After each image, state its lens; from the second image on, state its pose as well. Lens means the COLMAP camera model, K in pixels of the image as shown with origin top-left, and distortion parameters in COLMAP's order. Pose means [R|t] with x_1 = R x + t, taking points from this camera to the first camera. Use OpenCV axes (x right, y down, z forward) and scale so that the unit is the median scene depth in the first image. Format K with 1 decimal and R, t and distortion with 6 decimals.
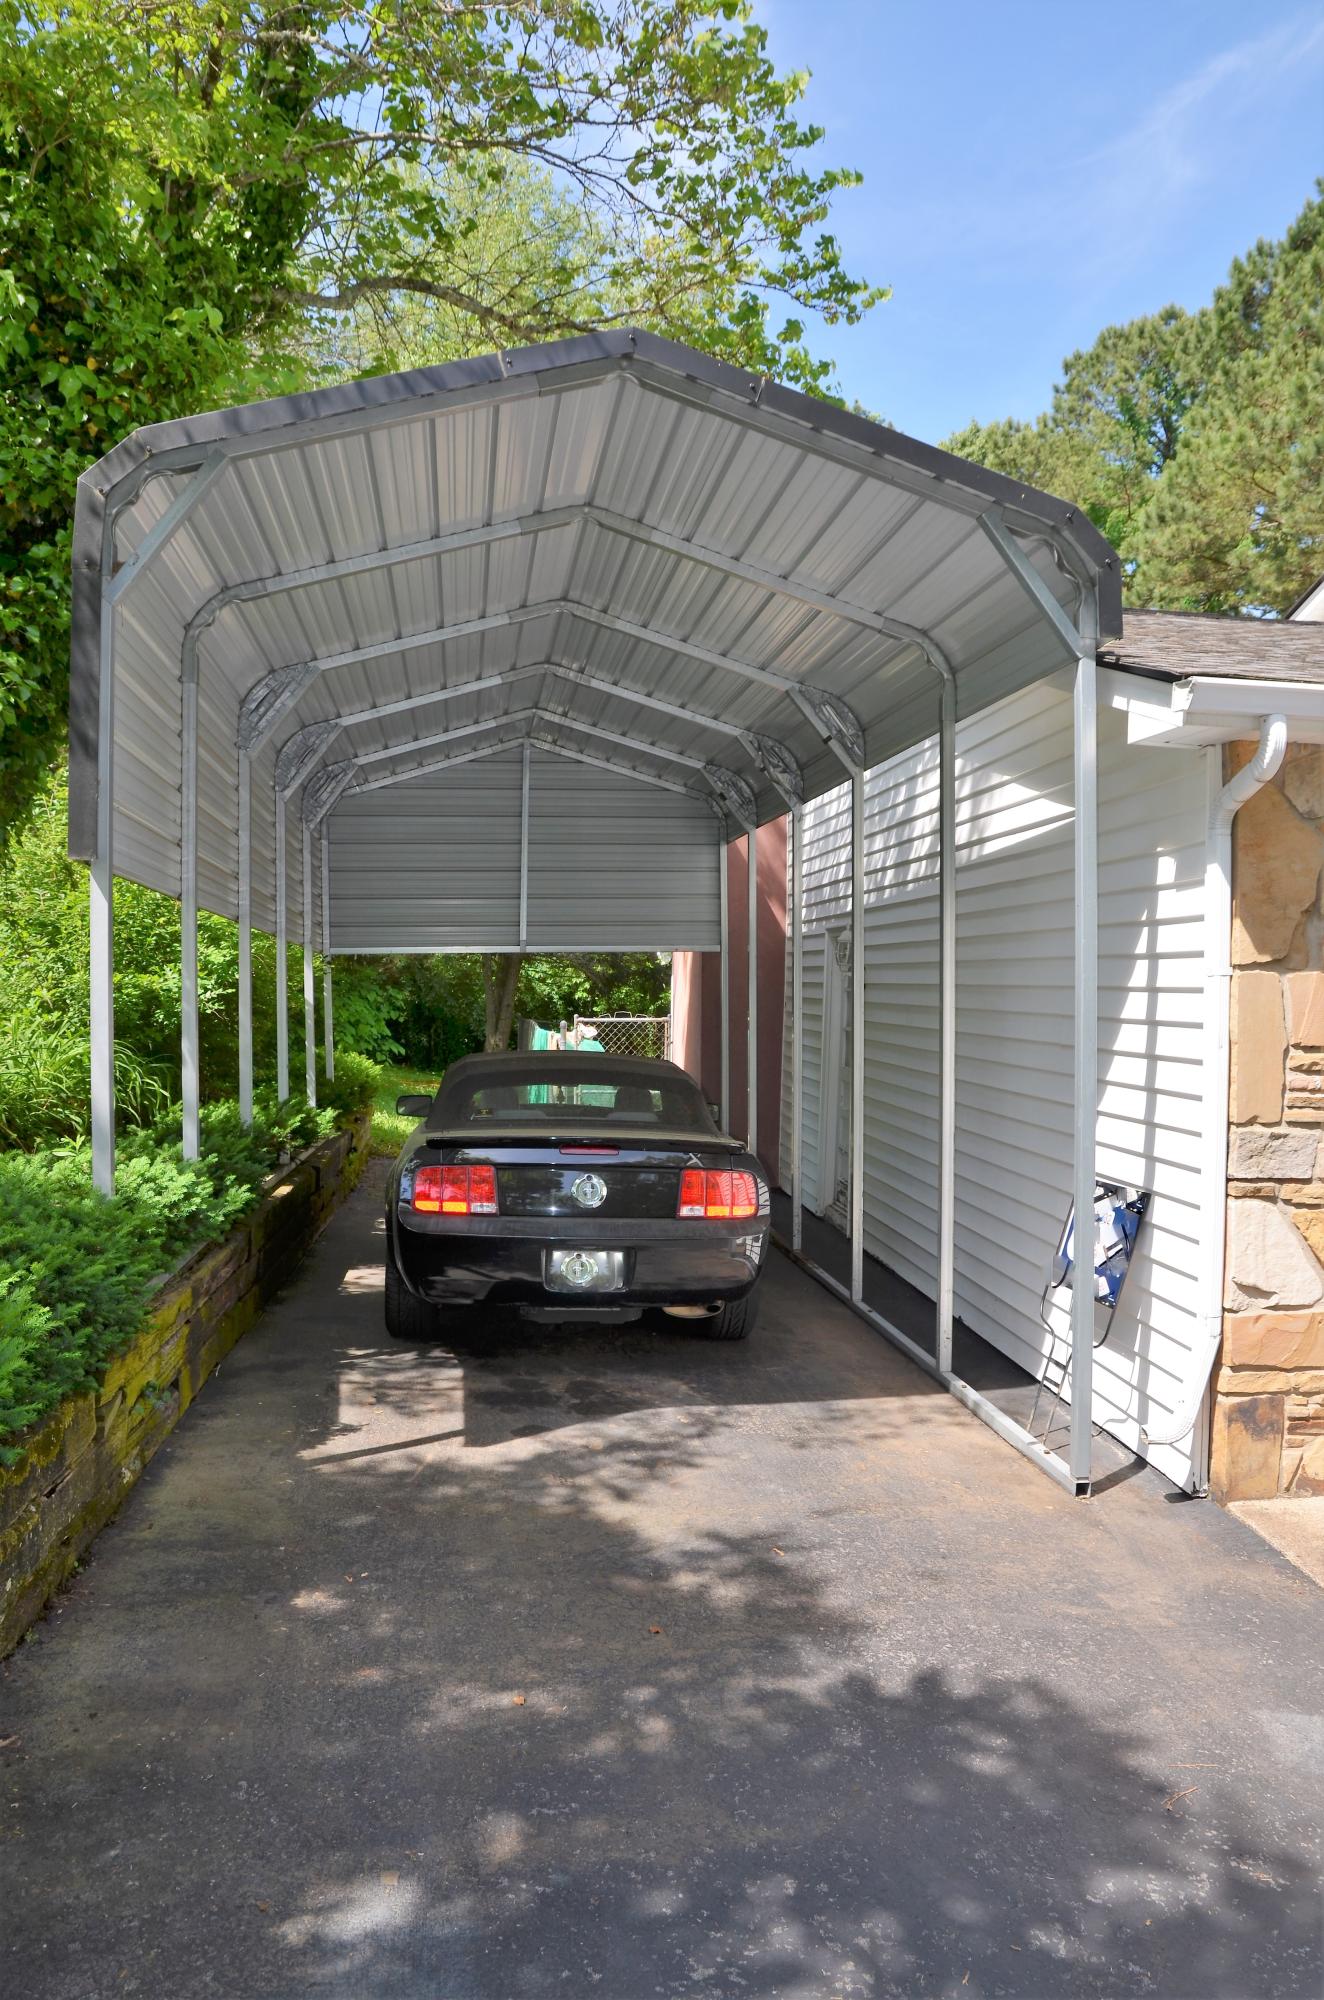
lens RADIAL K [[1388.3, 0, 658.2], [0, 1388.3, 973.8], [0, 0, 1]] dist [-0.118332, 0.086941]
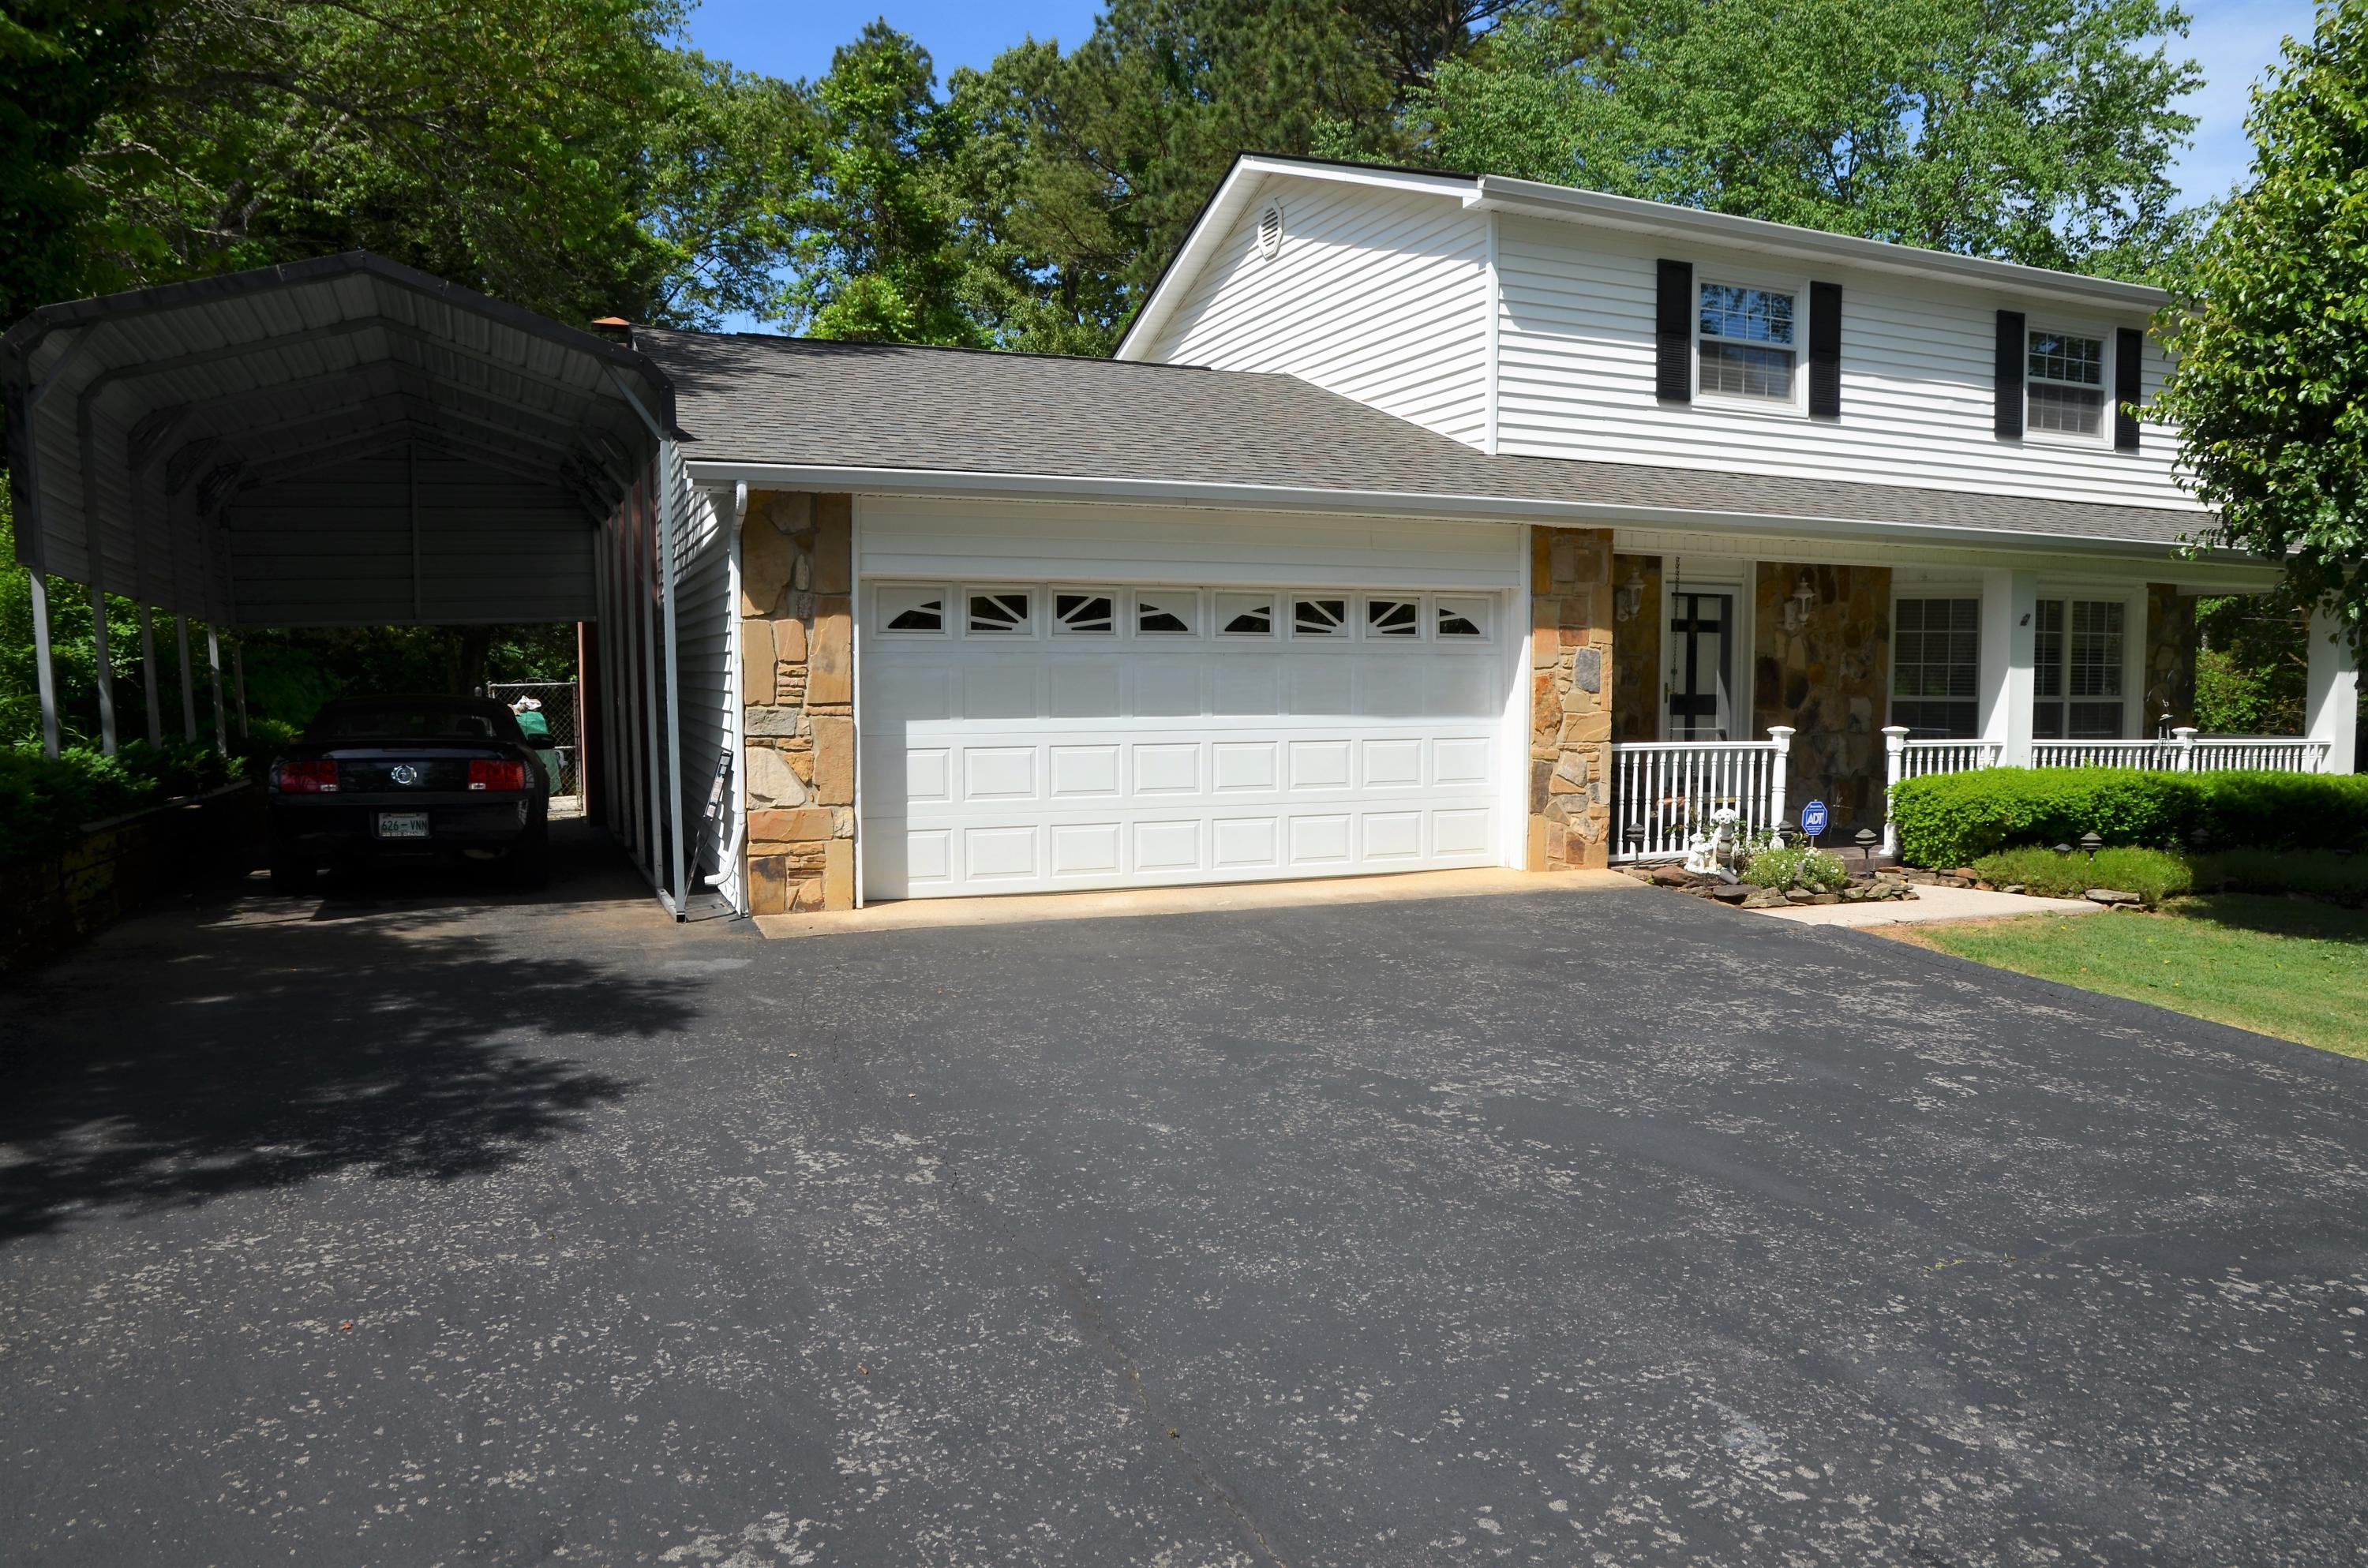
lens RADIAL K [[1643.5, 0, 1217.1], [0, 1643.5, 801.0], [0, 0, 1]] dist [-0.118332, 0.086941]
pose [[0.959175, -0.039600, 0.280028, 0.211461], [0.014793, 0.995818, 0.090152, 0.026511], [-0.282427, -0.082330, 0.955749, -0.636290]]
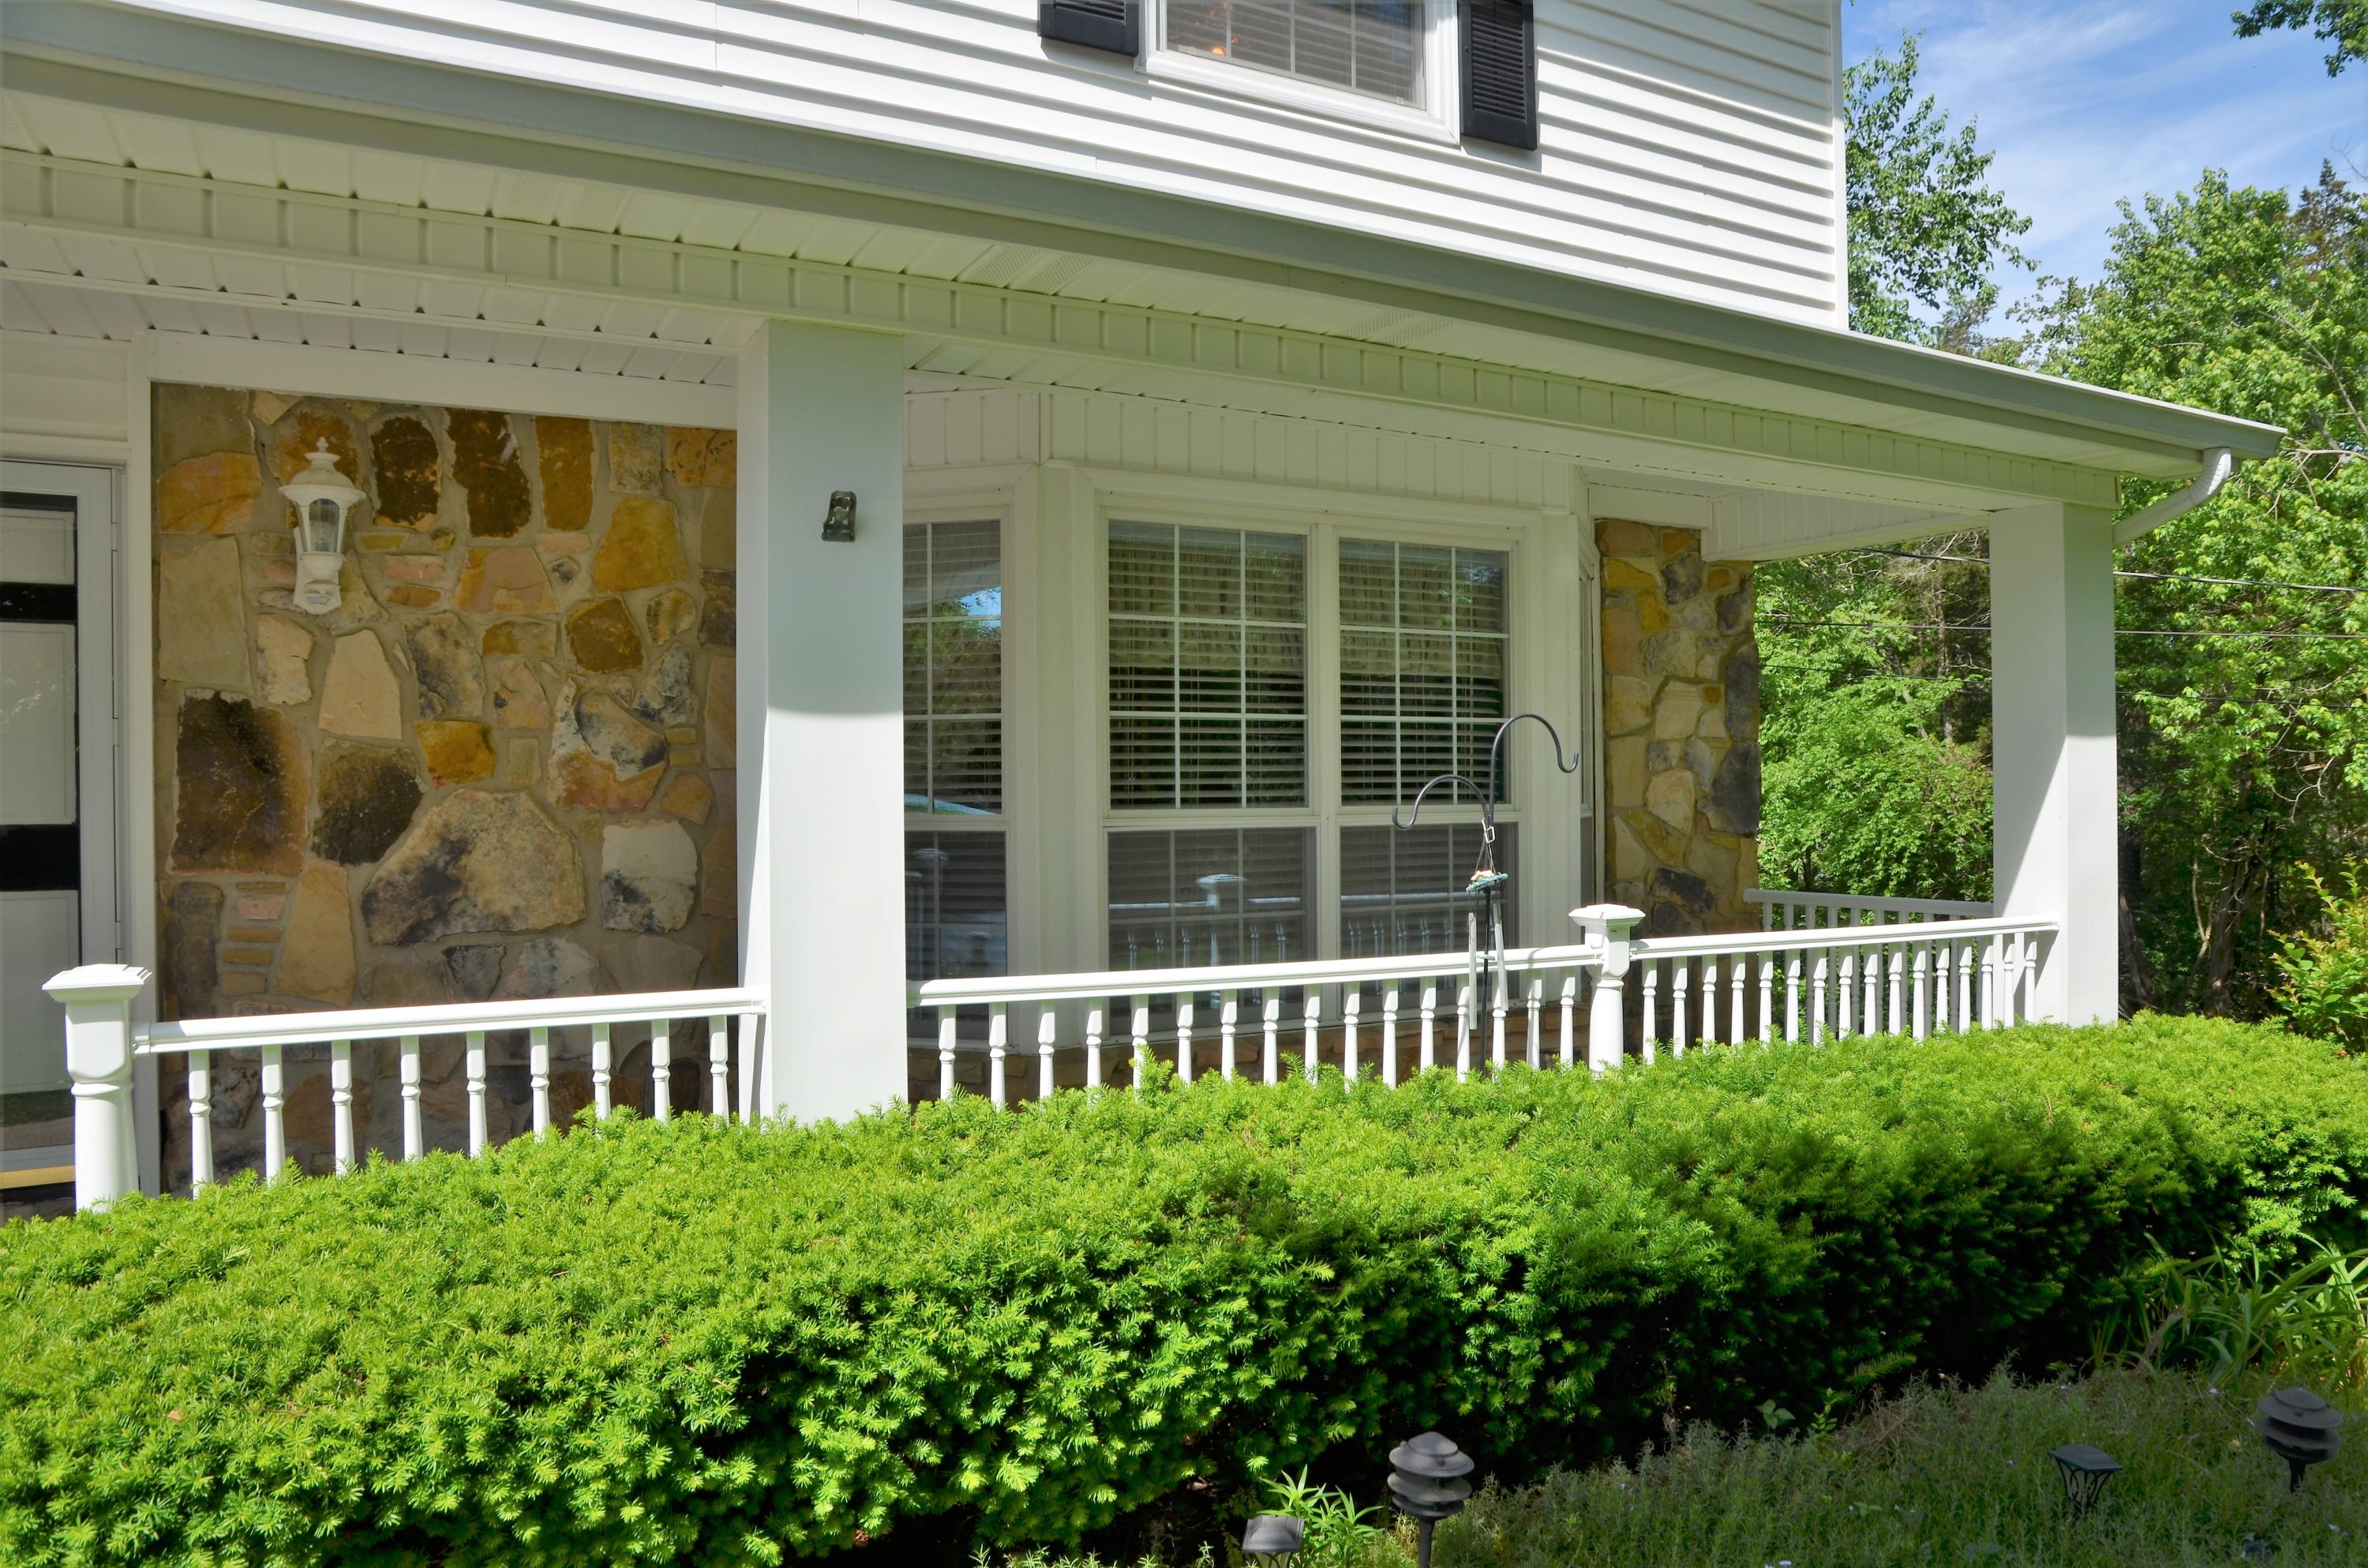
lens RADIAL K [[1643.5, 0, 1216.7], [0, 1643.5, 815.0], [0, 0, 1]] dist [-0.118332, 0.086941]
pose [[0.924006, -0.033236, 0.380930, 1.362214], [0.022597, 0.999221, 0.032369, 0.066334], [-0.381709, -0.021301, 0.924037, 0.254316]]
